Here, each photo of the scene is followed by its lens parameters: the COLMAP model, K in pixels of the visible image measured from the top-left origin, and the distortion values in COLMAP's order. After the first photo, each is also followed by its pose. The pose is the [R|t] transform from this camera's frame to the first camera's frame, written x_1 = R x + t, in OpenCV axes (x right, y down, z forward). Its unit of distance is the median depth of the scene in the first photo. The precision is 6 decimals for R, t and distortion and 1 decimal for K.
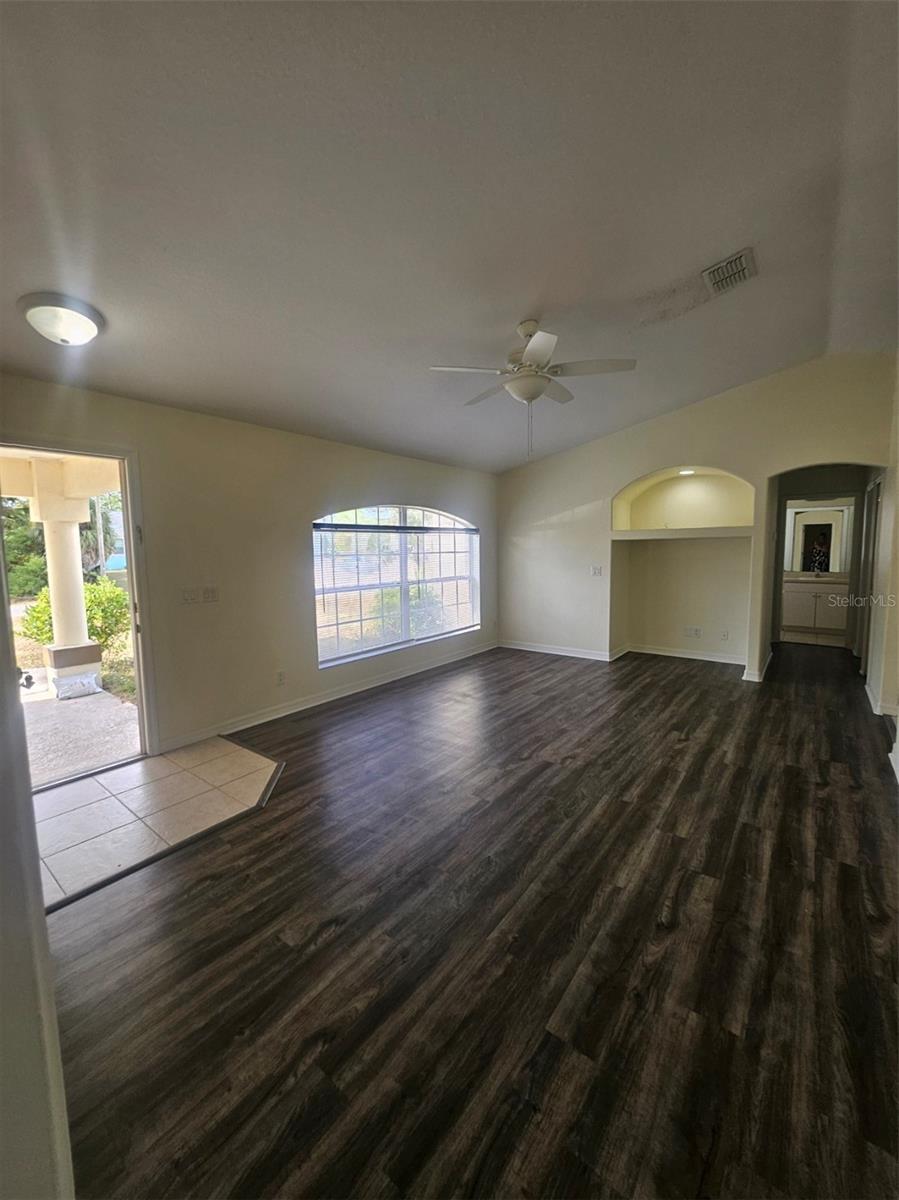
lens RADIAL K [[468.4, 0, 456.0], [0, 468.4, 590.7], [0, 0, 1]] dist [-0.002593, -0.000347]
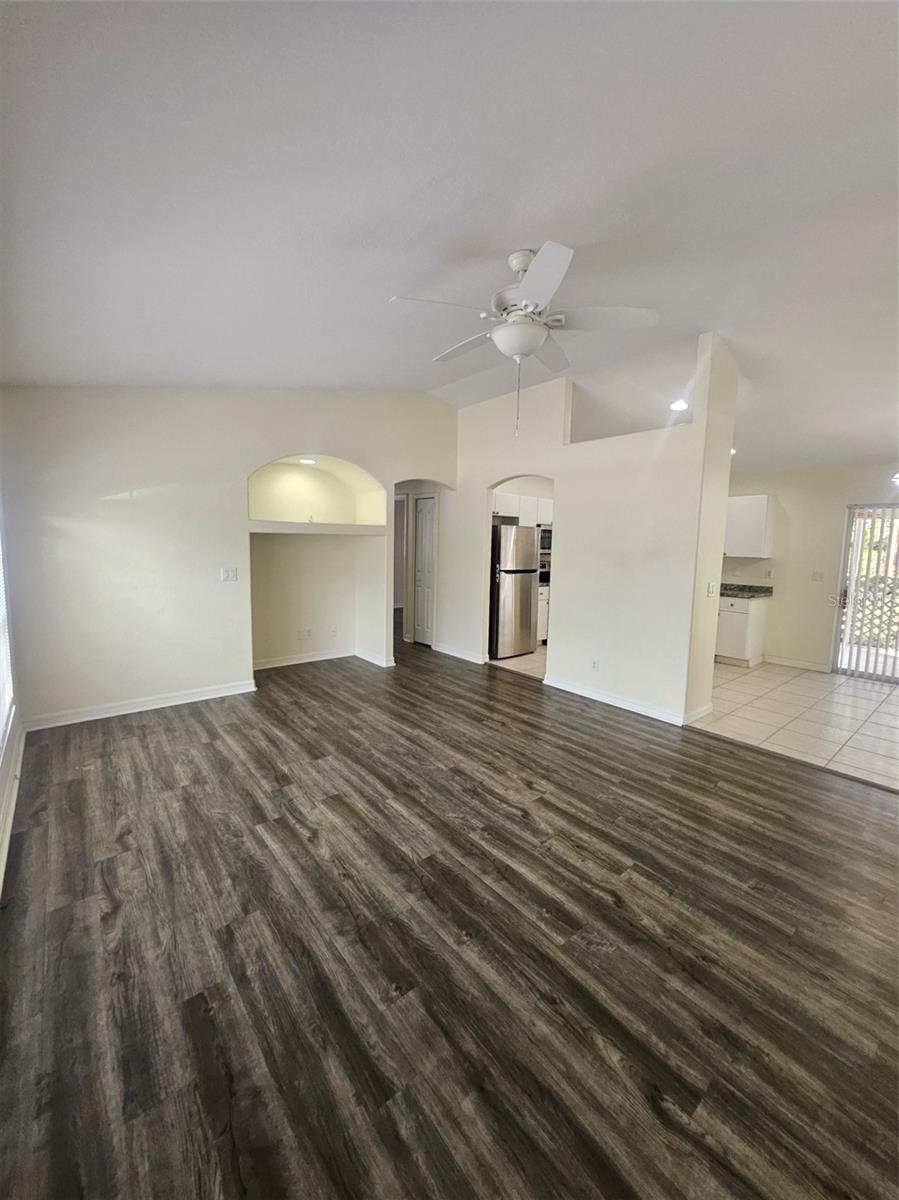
lens RADIAL K [[468.4, 0, 460.2], [0, 468.4, 591.1], [0, 0, 1]] dist [-0.002593, -0.000347]
pose [[0.211675, -0.085521, 0.973591, -0.645356], [0.064409, 0.995219, 0.073418, -0.089136], [-0.975215, 0.047167, 0.216171, 0.945657]]
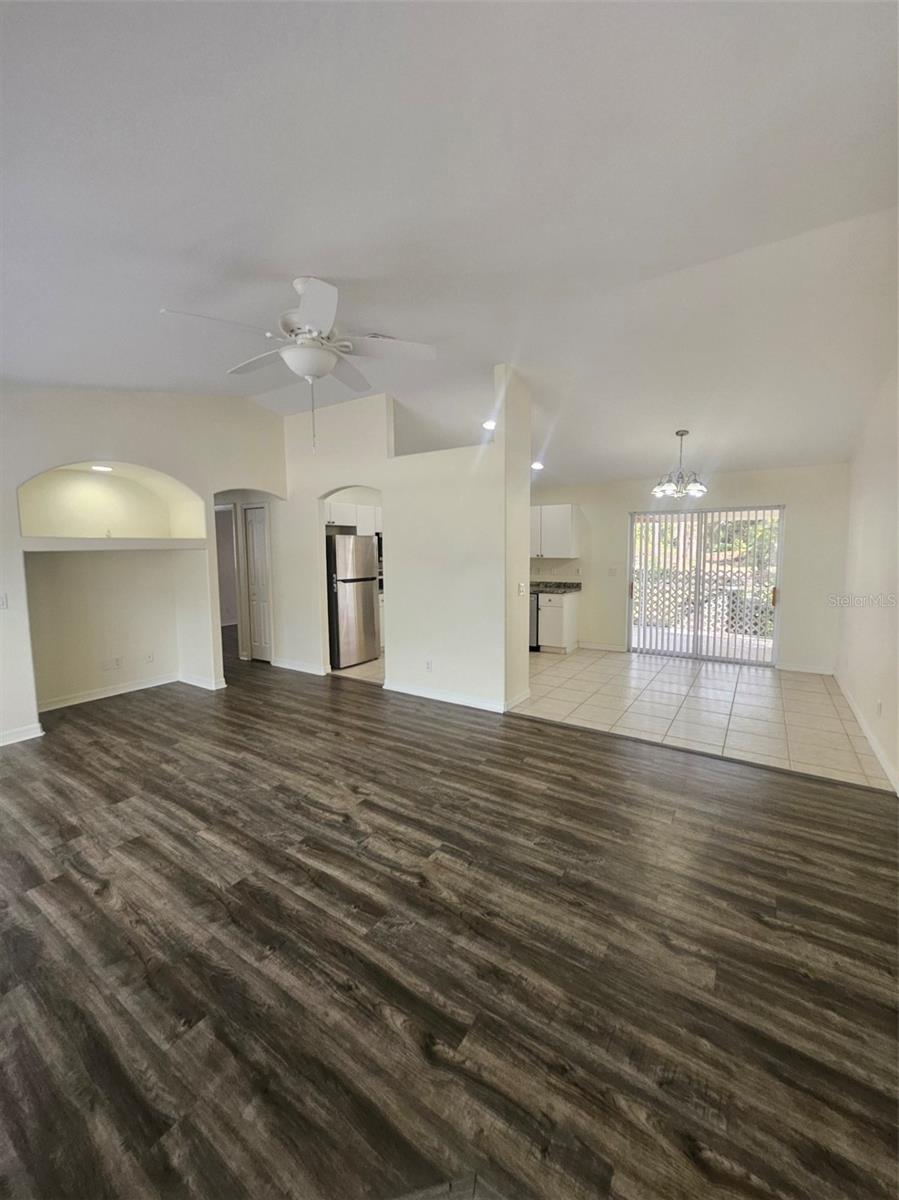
lens RADIAL K [[468.4, 0, 458.8], [0, 468.4, 588.6], [0, 0, 1]] dist [-0.002593, -0.000347]
pose [[-0.078206, -0.072853, 0.994272, -0.681160], [0.099909, 0.991733, 0.080526, -0.091927], [-0.991918, 0.105634, -0.070281, 0.844569]]
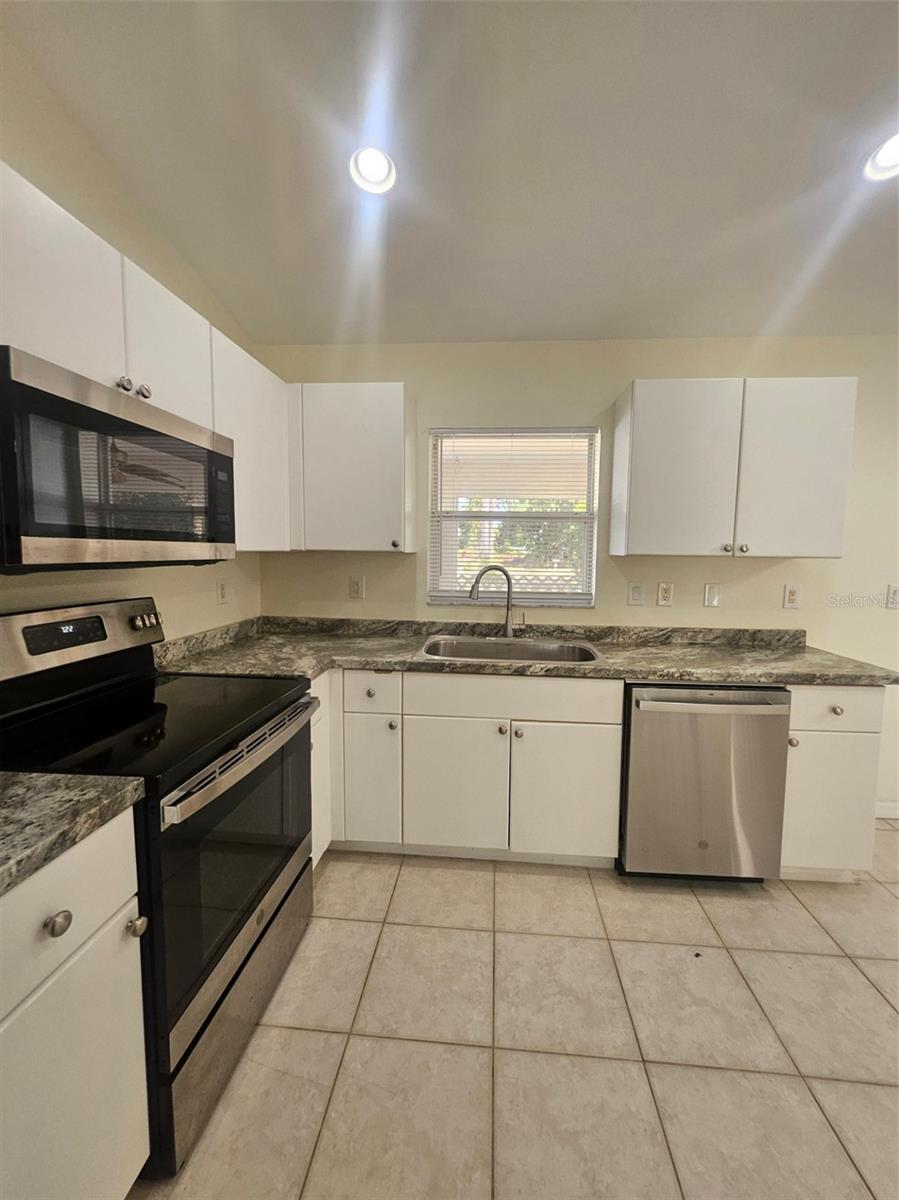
lens RADIAL K [[468.4, 0, 461.3], [0, 468.4, 589.2], [0, 0, 1]] dist [-0.002593, -0.000347]
pose [[-0.545013, -0.062115, 0.836123, 1.212588], [0.071519, 0.990173, 0.120178, -0.081508], [-0.835371, 0.125297, -0.535215, 0.978484]]
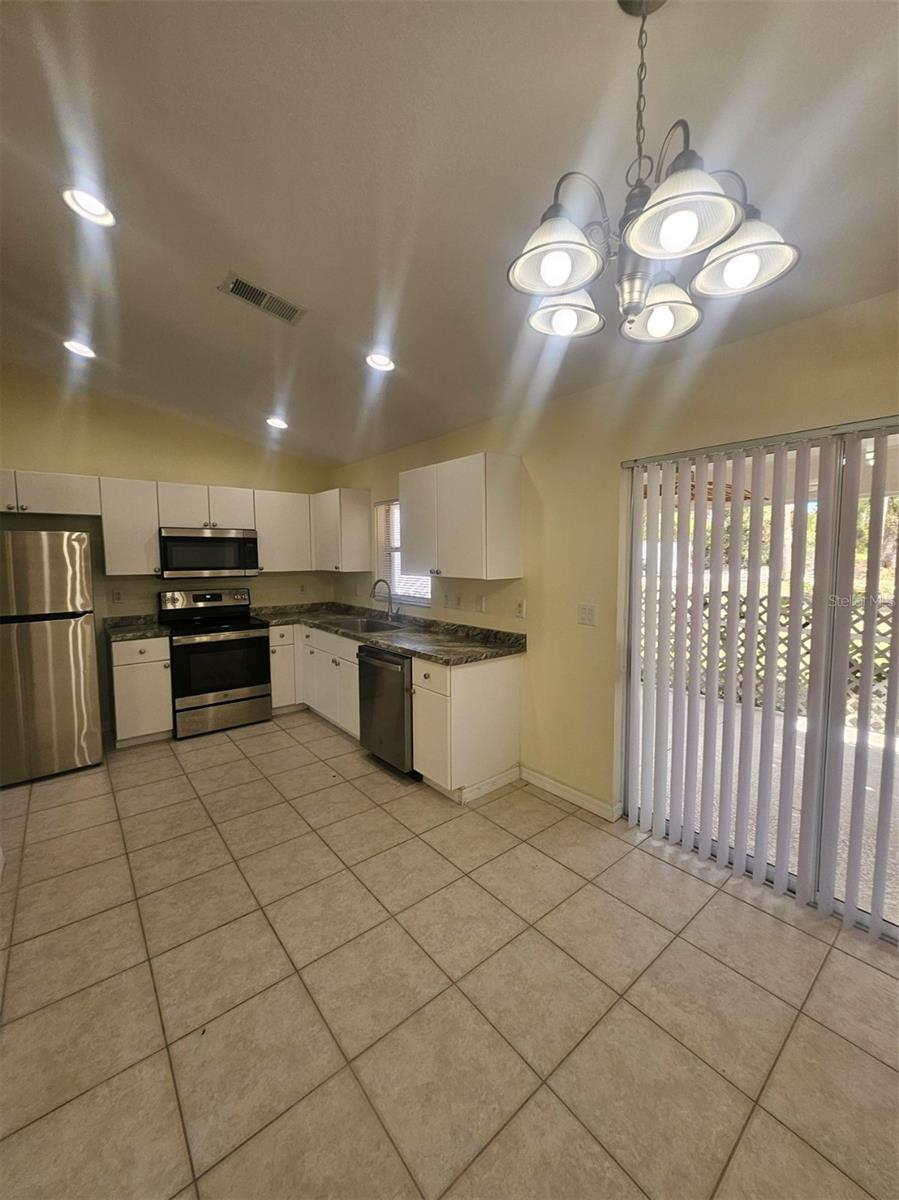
lens RADIAL K [[468.4, 0, 458.5], [0, 468.4, 592.4], [0, 0, 1]] dist [-0.002593, -0.000347]
pose [[0.217289, -0.064369, 0.973982, 0.545870], [0.089503, 0.994934, 0.045786, -0.027489], [-0.971995, 0.077225, 0.221950, -0.007147]]
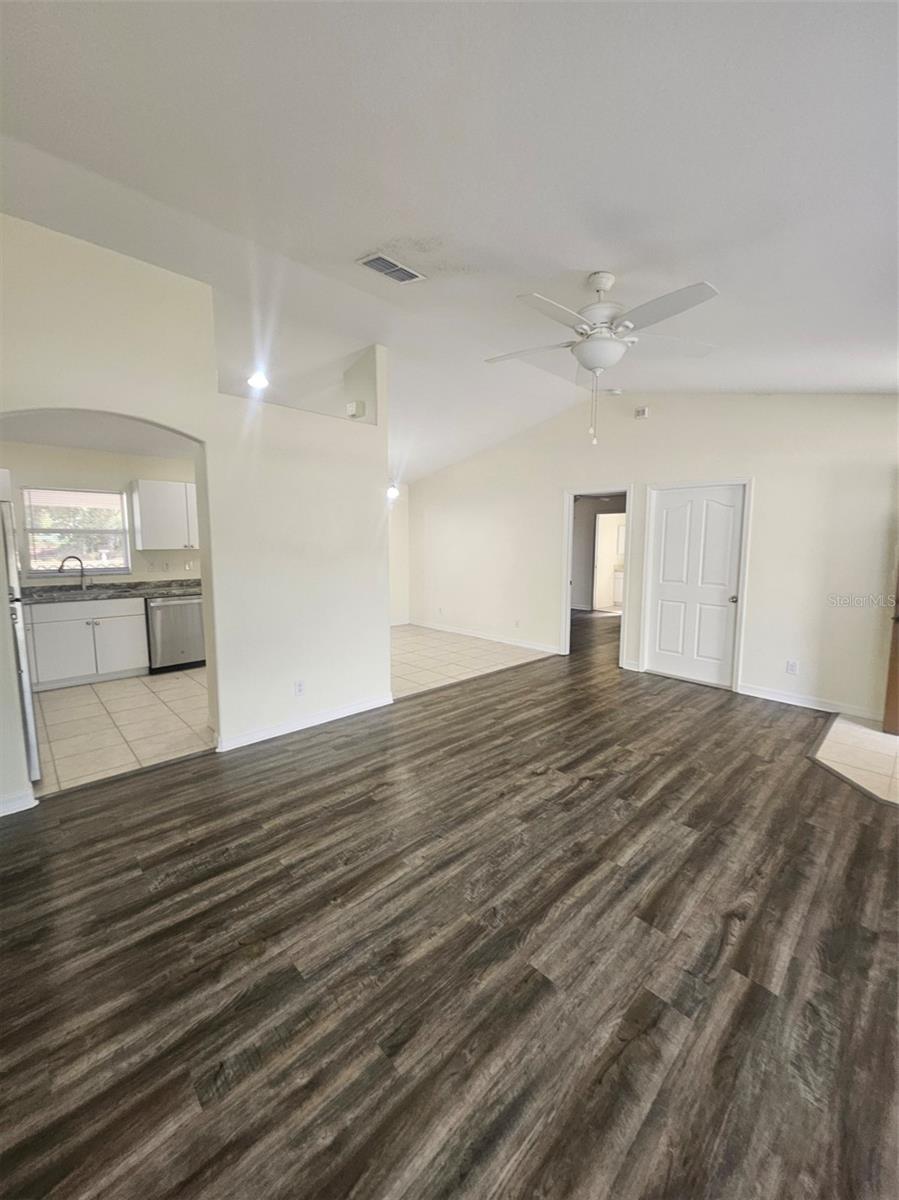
lens RADIAL K [[468.4, 0, 459.5], [0, 468.4, 586.9], [0, 0, 1]] dist [-0.002593, -0.000347]
pose [[-0.989506, -0.006220, 0.144357, 0.272152], [0.021127, 0.982107, 0.187135, -0.192595], [-0.142938, 0.188221, -0.971670, 1.913778]]
